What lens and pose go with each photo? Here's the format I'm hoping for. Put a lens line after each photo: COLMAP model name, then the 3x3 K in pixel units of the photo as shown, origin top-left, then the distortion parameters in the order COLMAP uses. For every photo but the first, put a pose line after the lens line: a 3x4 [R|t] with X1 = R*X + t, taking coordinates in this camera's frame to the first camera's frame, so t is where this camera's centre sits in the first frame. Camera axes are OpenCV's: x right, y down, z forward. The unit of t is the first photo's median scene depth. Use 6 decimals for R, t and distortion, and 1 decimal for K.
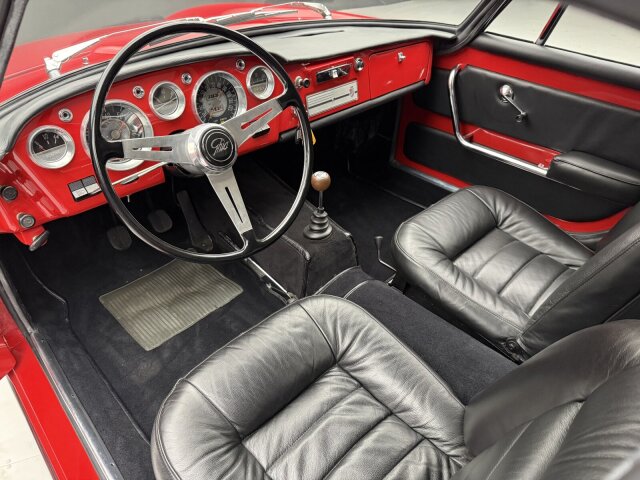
lens RADIAL K [[445.1, 0, 327.8], [0, 445.1, 241.9], [0, 0, 1]] dist [0.074662, -0.124628]
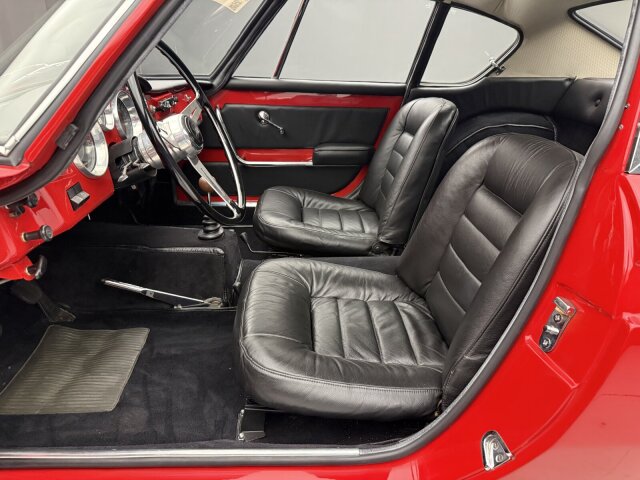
lens RADIAL K [[445.1, 0, 327.8], [0, 445.1, 241.9], [0, 0, 1]] dist [0.074662, -0.124628]
pose [[0.657315, -0.298712, 0.691887, -0.587589], [0.441187, 0.896847, -0.031941, 0.153091], [-0.610976, 0.326247, 0.721299, 0.027752]]
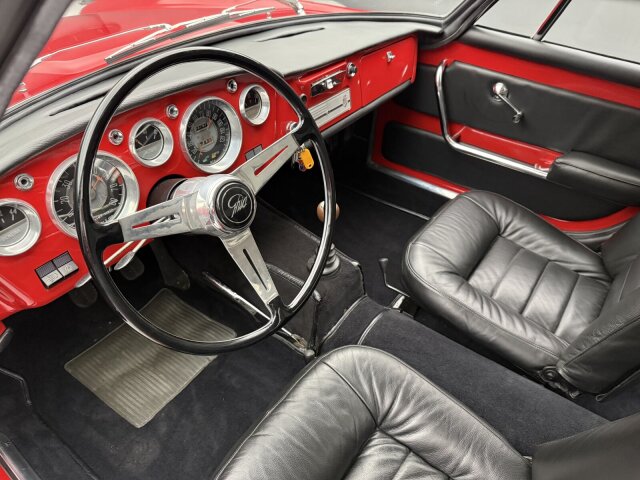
lens RADIAL K [[445.1, 0, 327.8], [0, 445.1, 241.9], [0, 0, 1]] dist [0.074662, -0.124628]
pose [[0.985927, -0.092038, 0.139557, -0.128854], [0.084642, 0.994719, 0.058046, -0.115780], [-0.144163, -0.045417, 0.988511, 0.124906]]
